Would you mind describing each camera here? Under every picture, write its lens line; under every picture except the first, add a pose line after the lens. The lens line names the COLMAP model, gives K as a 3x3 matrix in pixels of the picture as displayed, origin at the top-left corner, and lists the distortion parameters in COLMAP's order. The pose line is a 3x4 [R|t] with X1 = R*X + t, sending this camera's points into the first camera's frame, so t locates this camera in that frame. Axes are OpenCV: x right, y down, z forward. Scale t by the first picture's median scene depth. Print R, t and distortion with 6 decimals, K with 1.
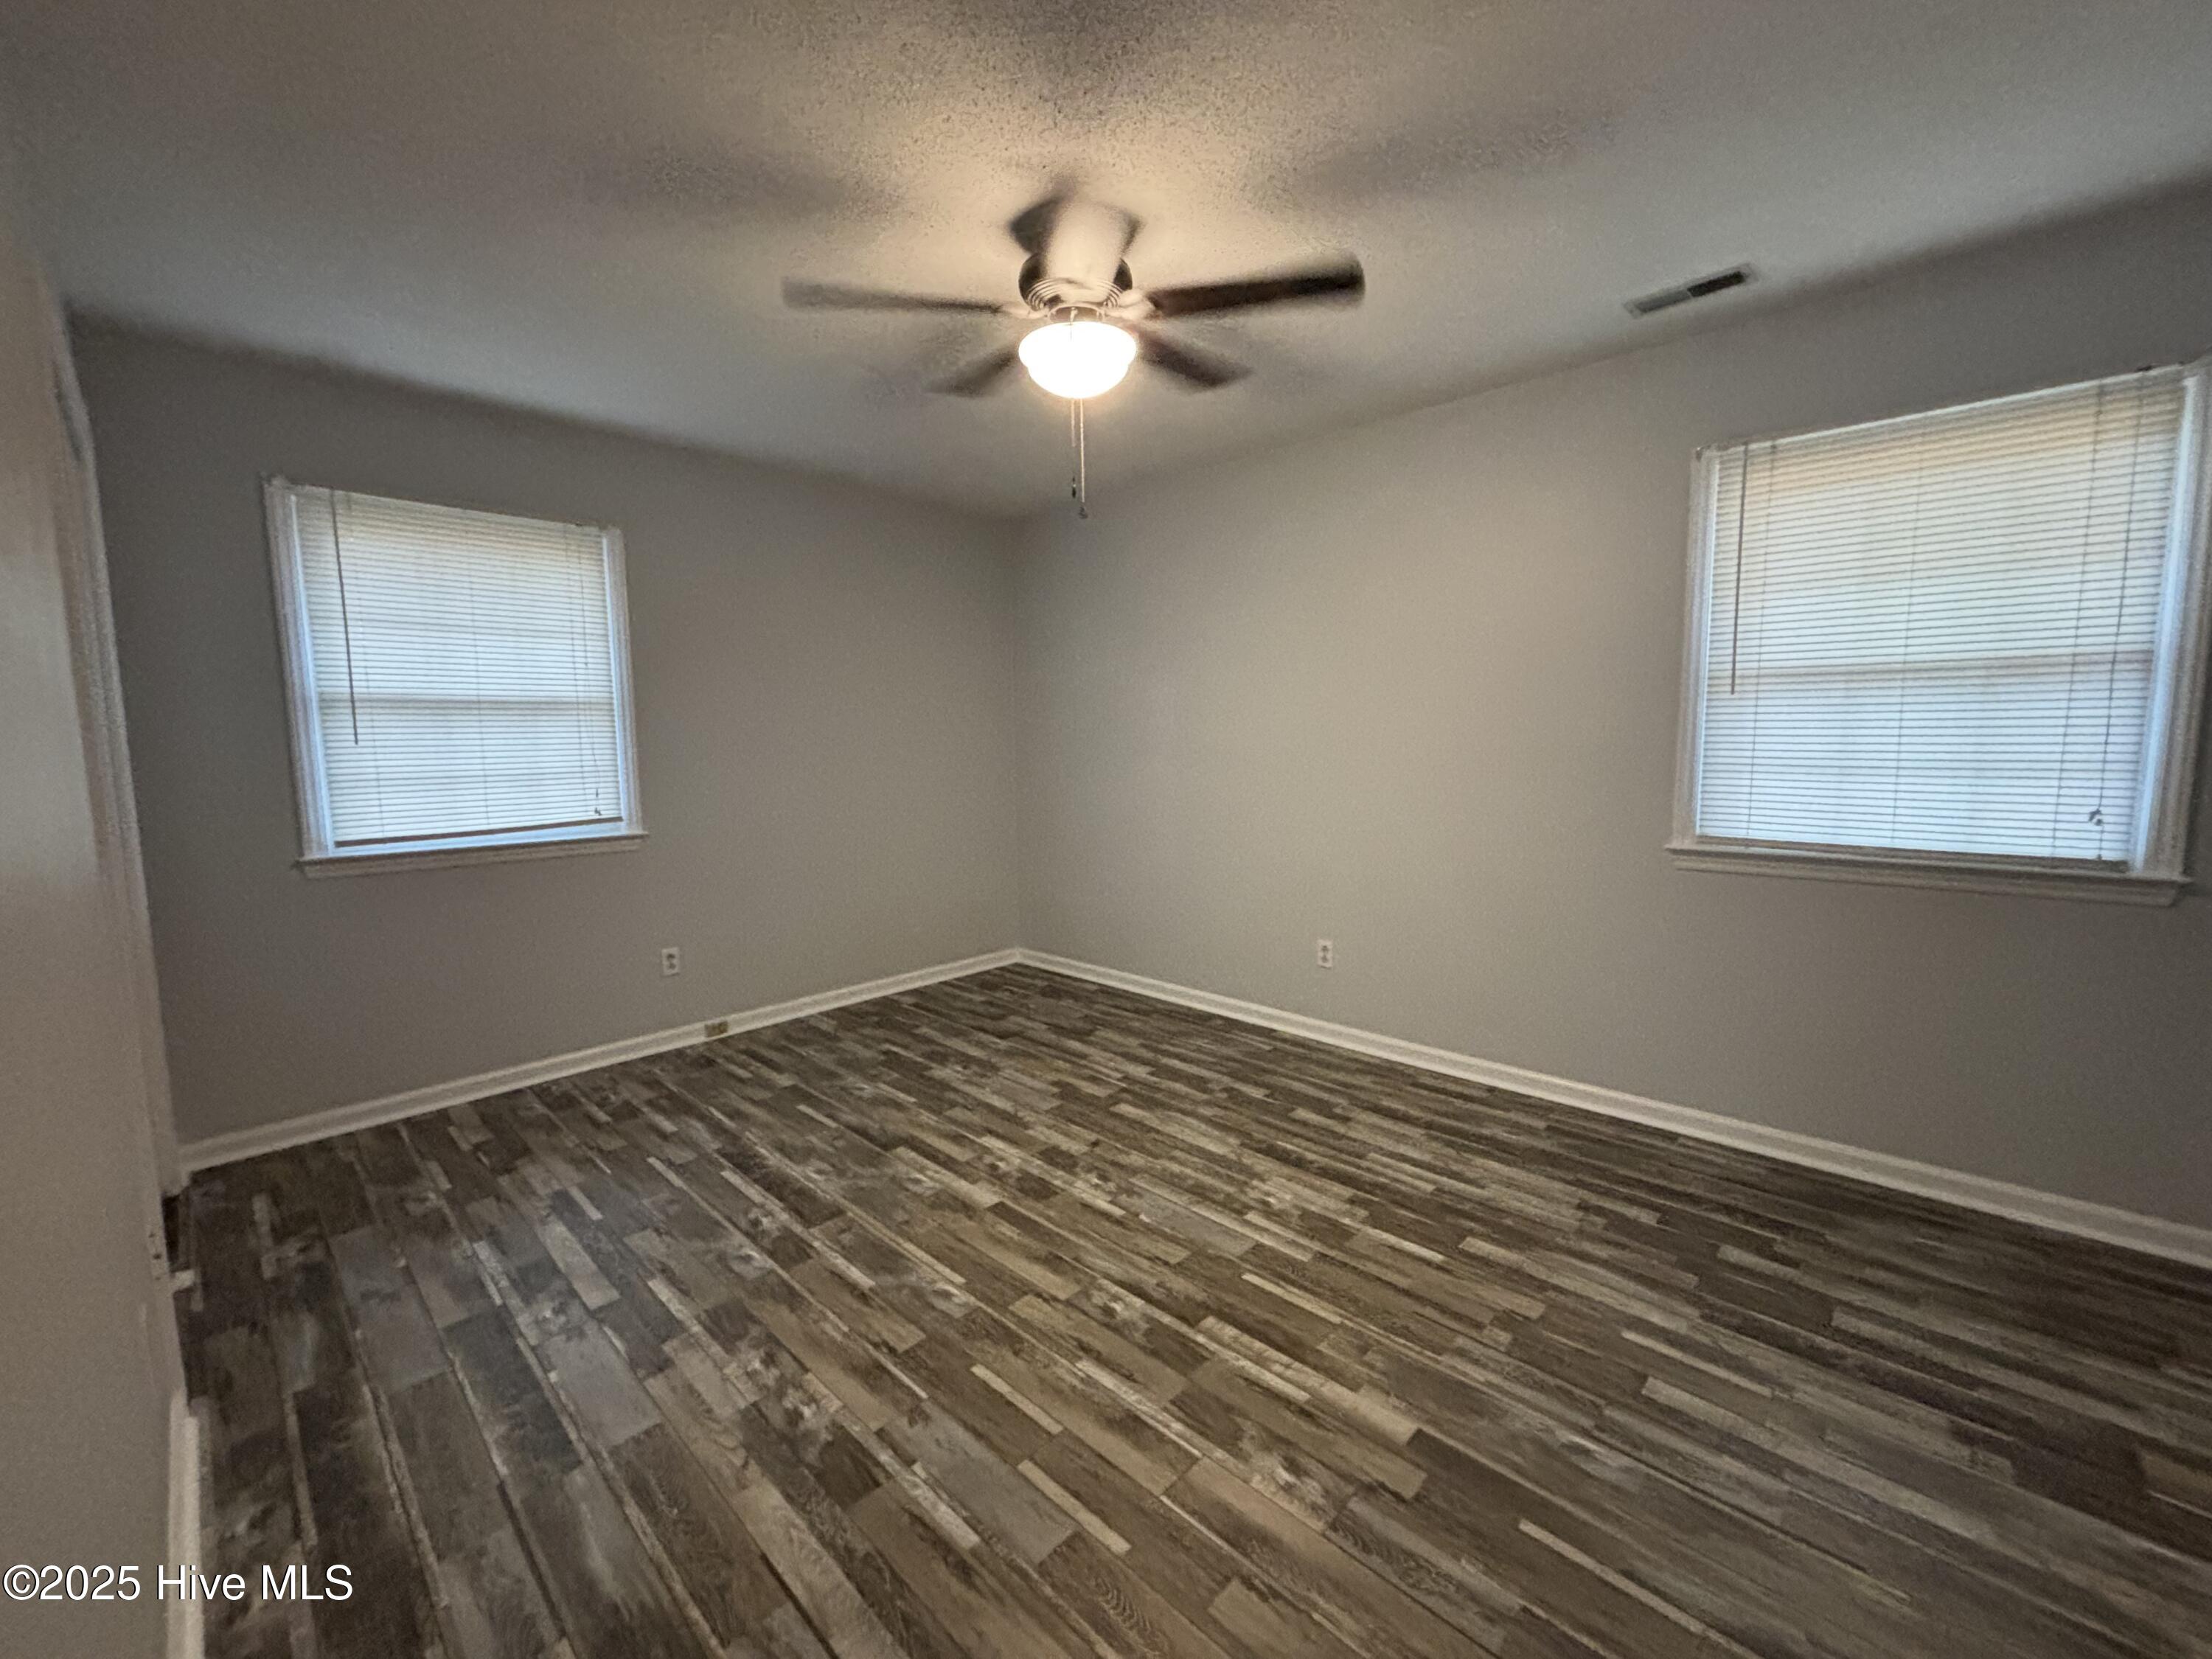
lens RADIAL K [[889.4, 0, 1107.9], [0, 889.4, 827.3], [0, 0, 1]] dist [0.009809, 0.000483]
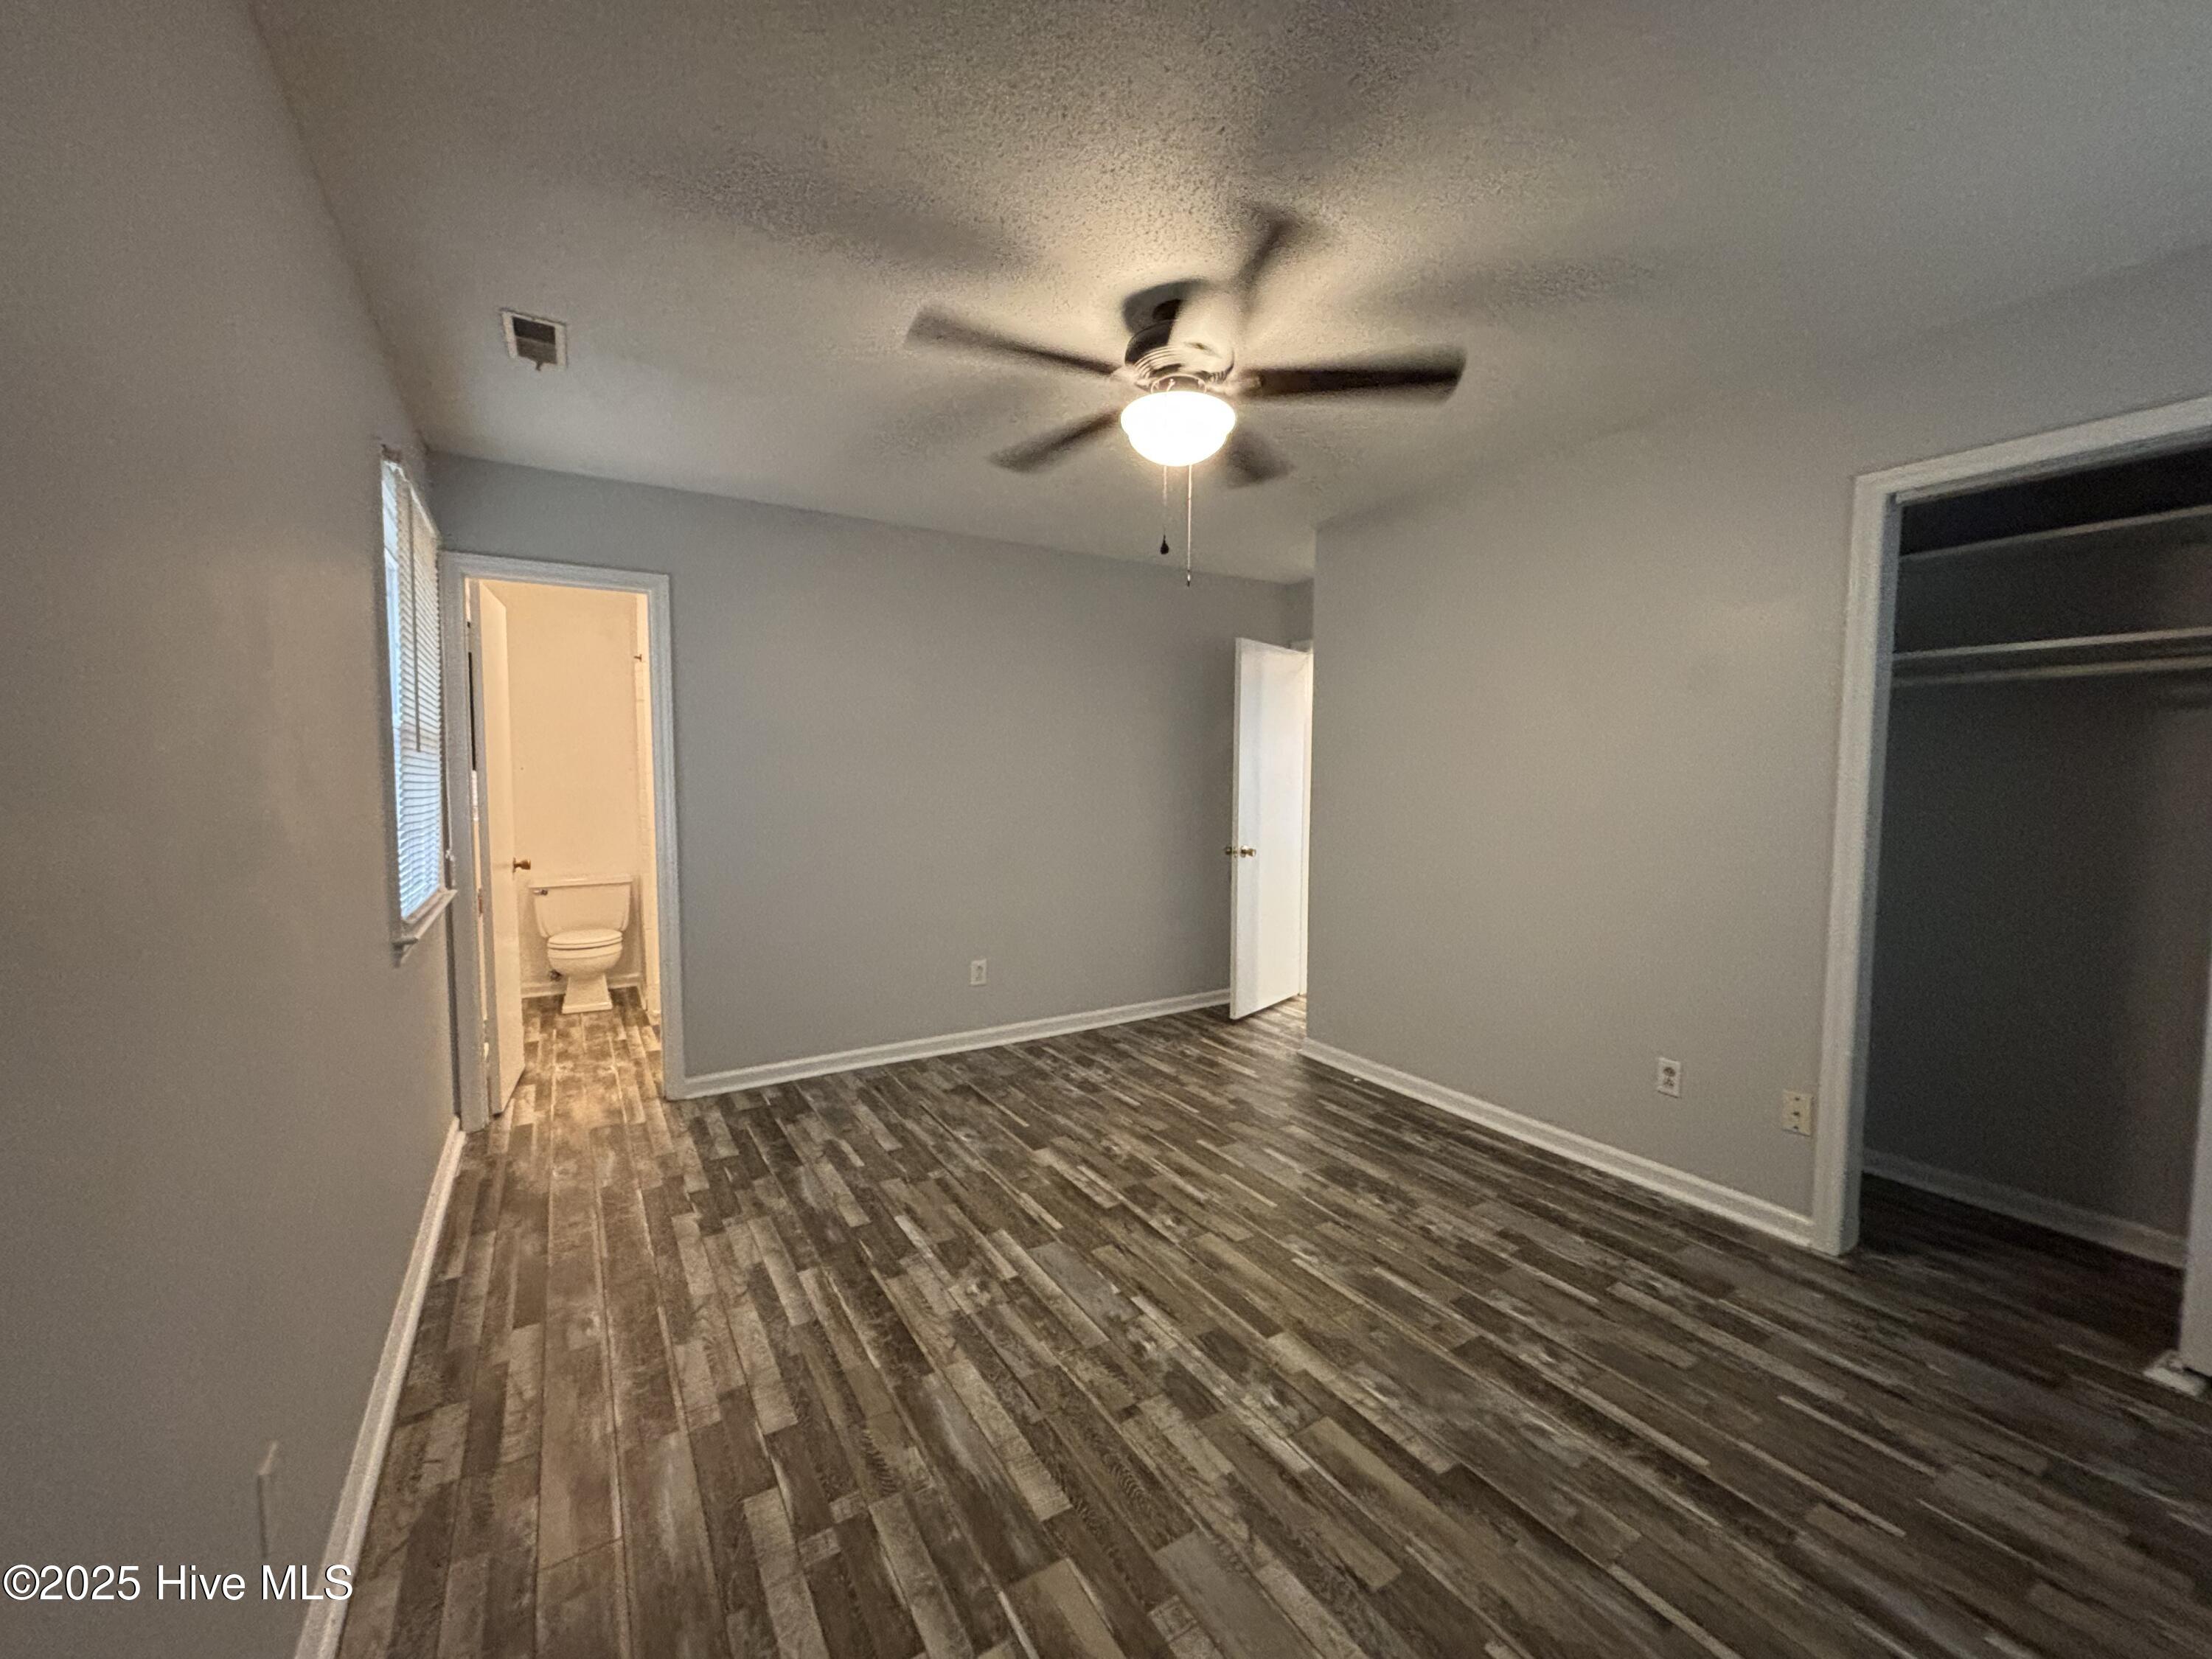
lens RADIAL K [[901.8, 0, 1095.8], [0, 901.8, 826.9], [0, 0, 1]] dist [0.002807, 0.000718]
pose [[-0.964960, -0.004623, 0.262355, -0.178595], [0.038639, 0.986441, 0.159501, -0.196602], [-0.259535, 0.164049, -0.951698, 1.710242]]
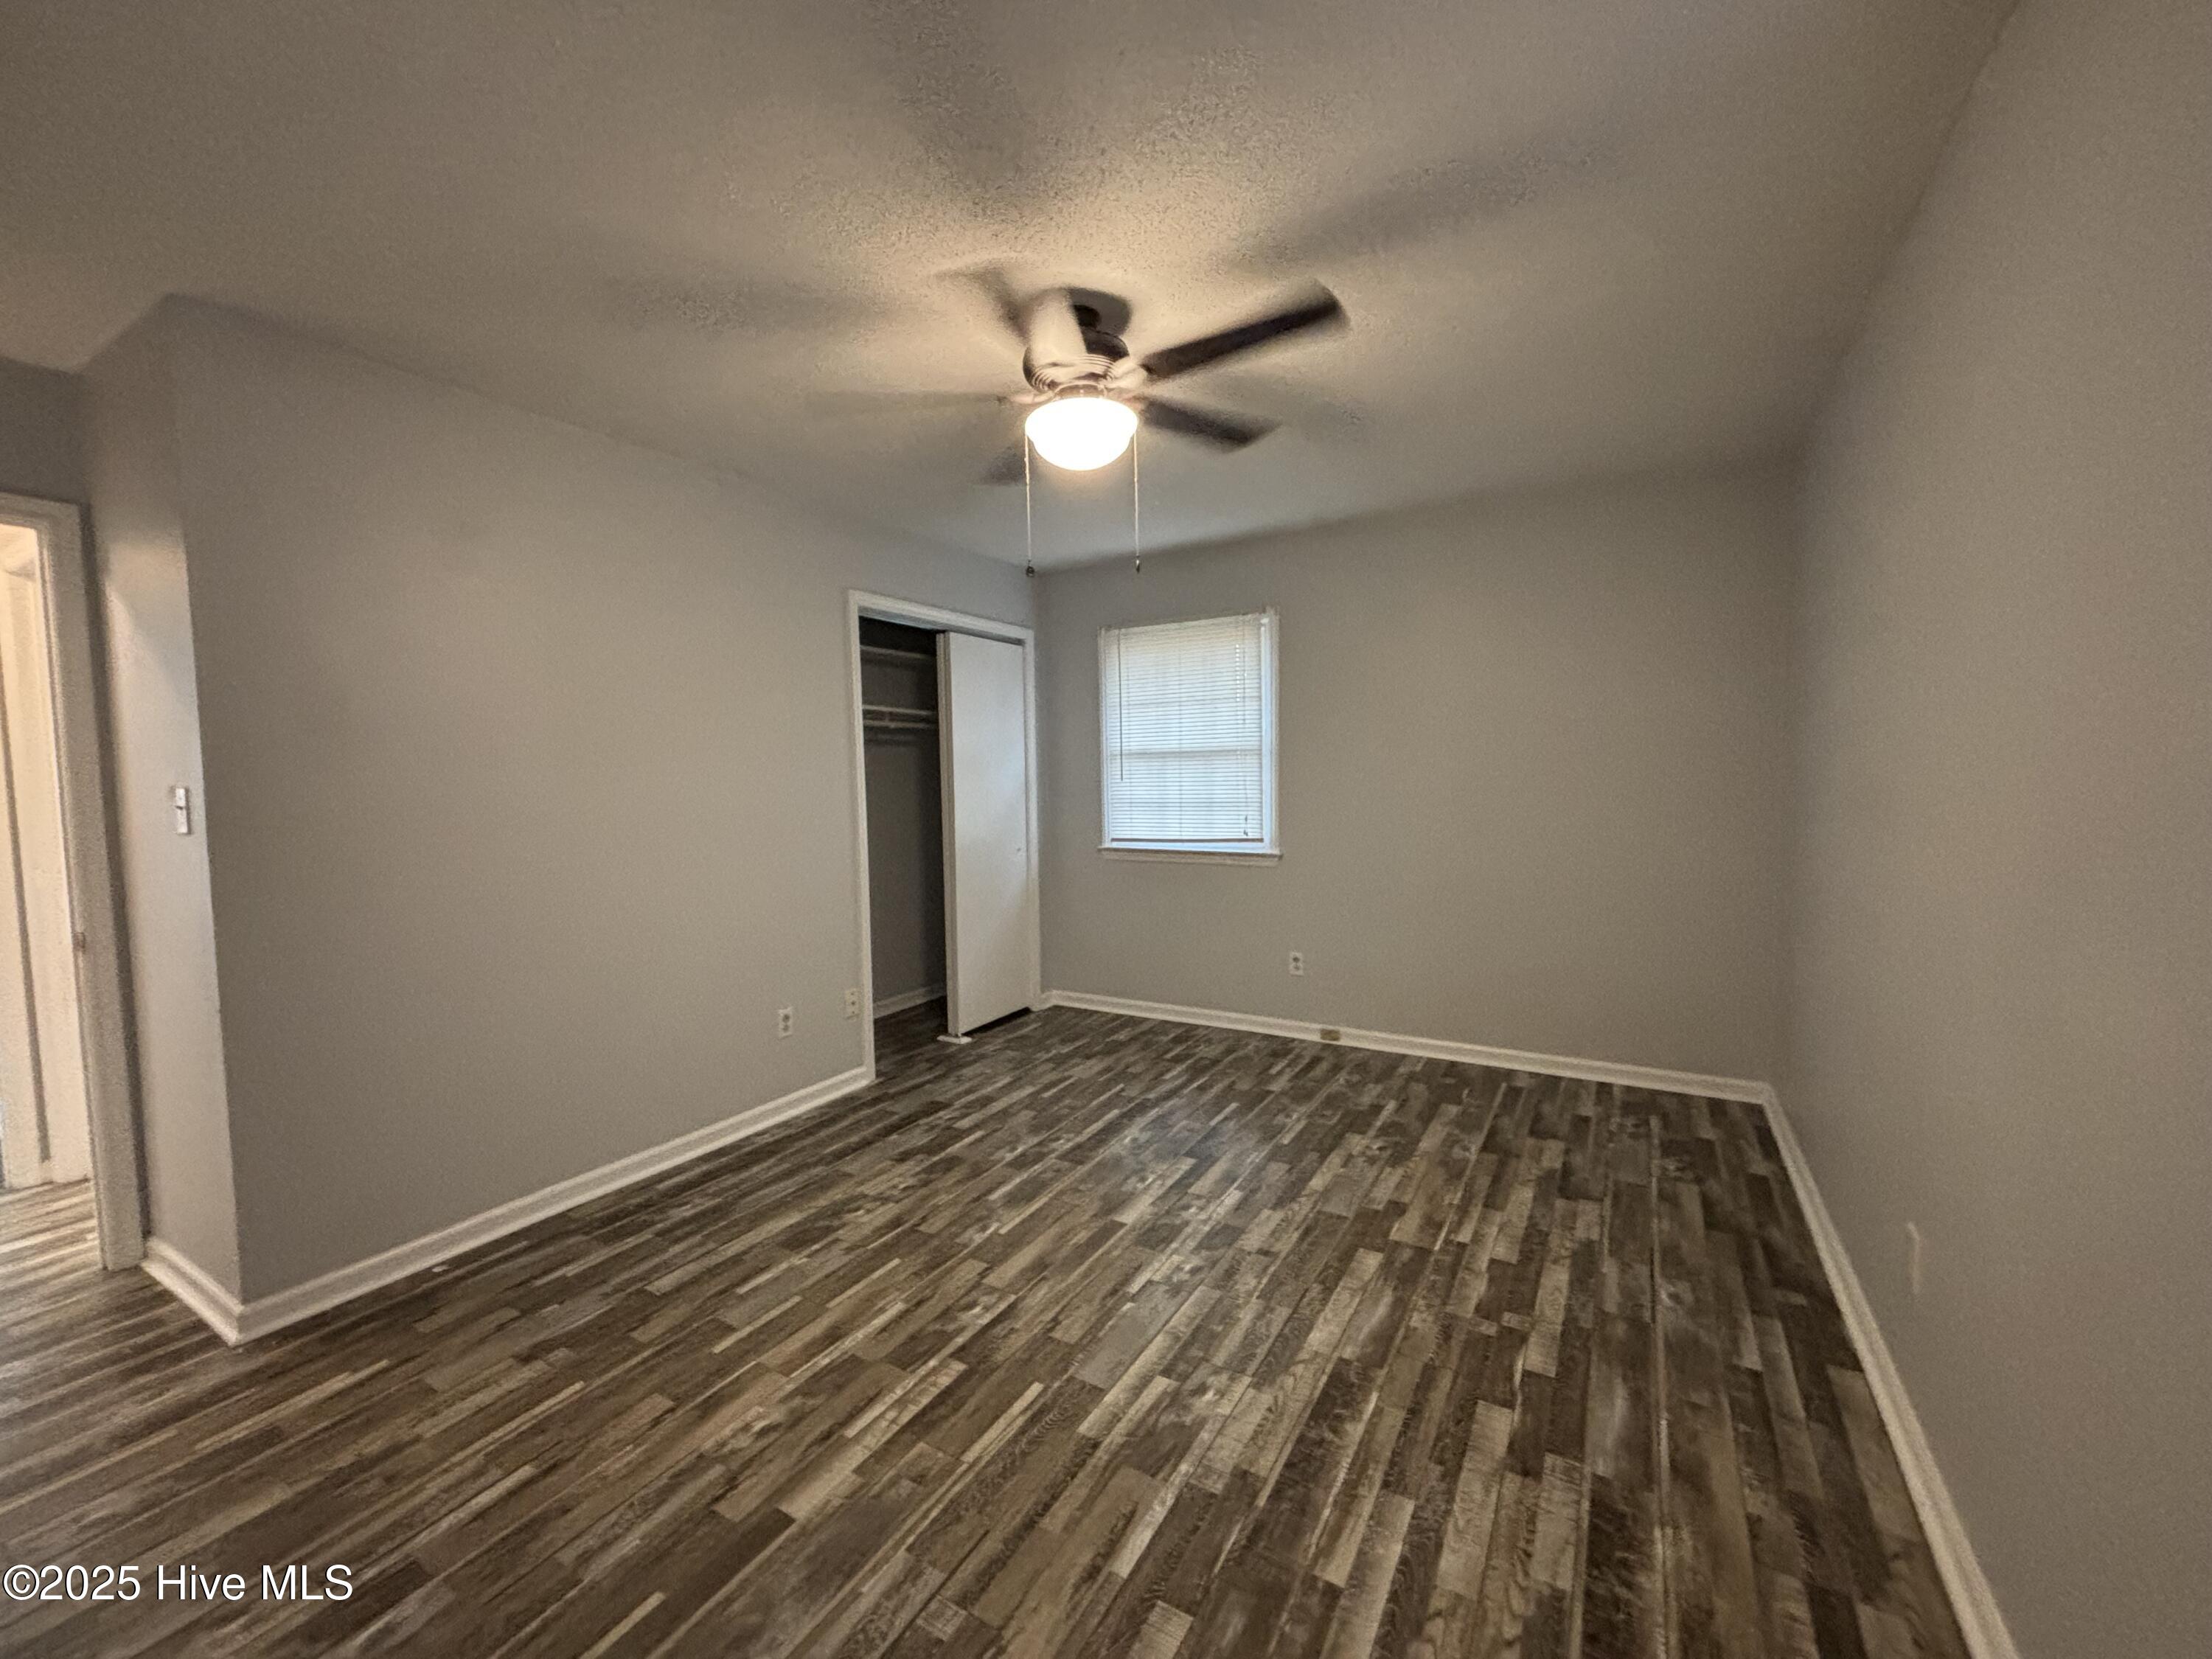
lens RADIAL K [[894.7, 0, 1112.9], [0, 894.7, 822.5], [0, 0, 1]] dist [0.000602, 0.003947]
pose [[0.231460, 0.065655, -0.970626, 0.845624], [-0.086234, 0.995177, 0.046752, -0.101013], [0.969015, 0.072879, 0.236005, 0.668817]]
